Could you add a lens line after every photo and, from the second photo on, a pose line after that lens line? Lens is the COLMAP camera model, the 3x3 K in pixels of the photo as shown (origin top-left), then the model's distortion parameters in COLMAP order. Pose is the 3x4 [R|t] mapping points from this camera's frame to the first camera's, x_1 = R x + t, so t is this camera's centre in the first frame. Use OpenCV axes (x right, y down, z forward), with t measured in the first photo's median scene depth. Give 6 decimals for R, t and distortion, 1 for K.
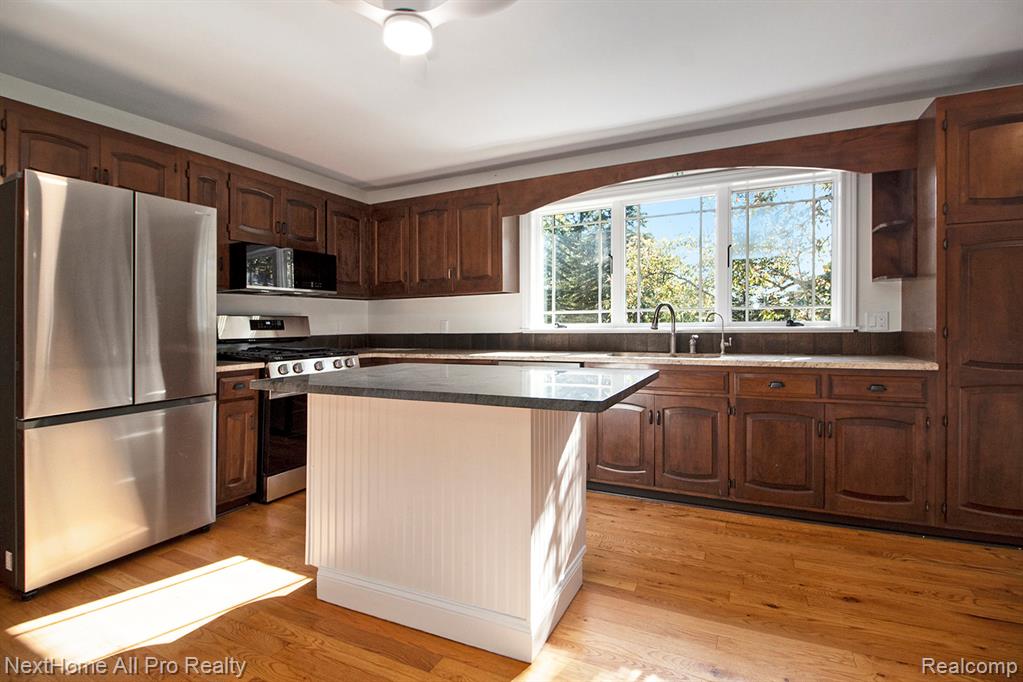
lens RADIAL K [[480.0, 0, 513.3], [0, 480.0, 338.0], [0, 0, 1]] dist [-0.003167, 0.000041]
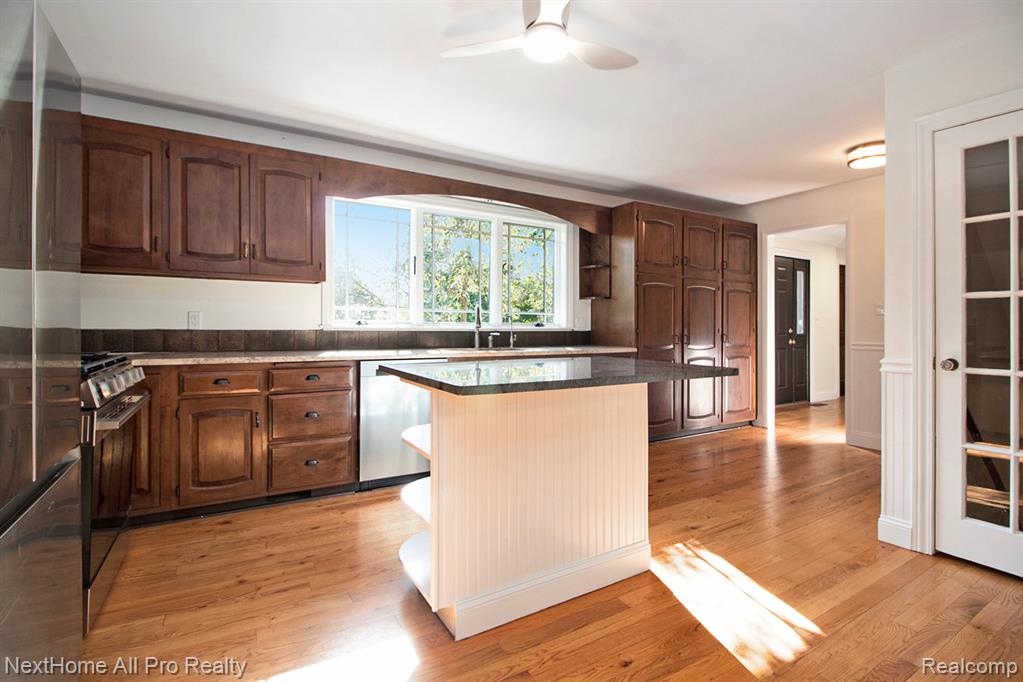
lens RADIAL K [[480.0, 0, 513.4], [0, 480.0, 336.4], [0, 0, 1]] dist [-0.003167, 0.000041]
pose [[0.557460, 0.000761, 0.830203, -0.630540], [0.006918, 0.999961, -0.005562, 0.010709], [-0.830175, 0.008844, 0.557433, 0.268571]]
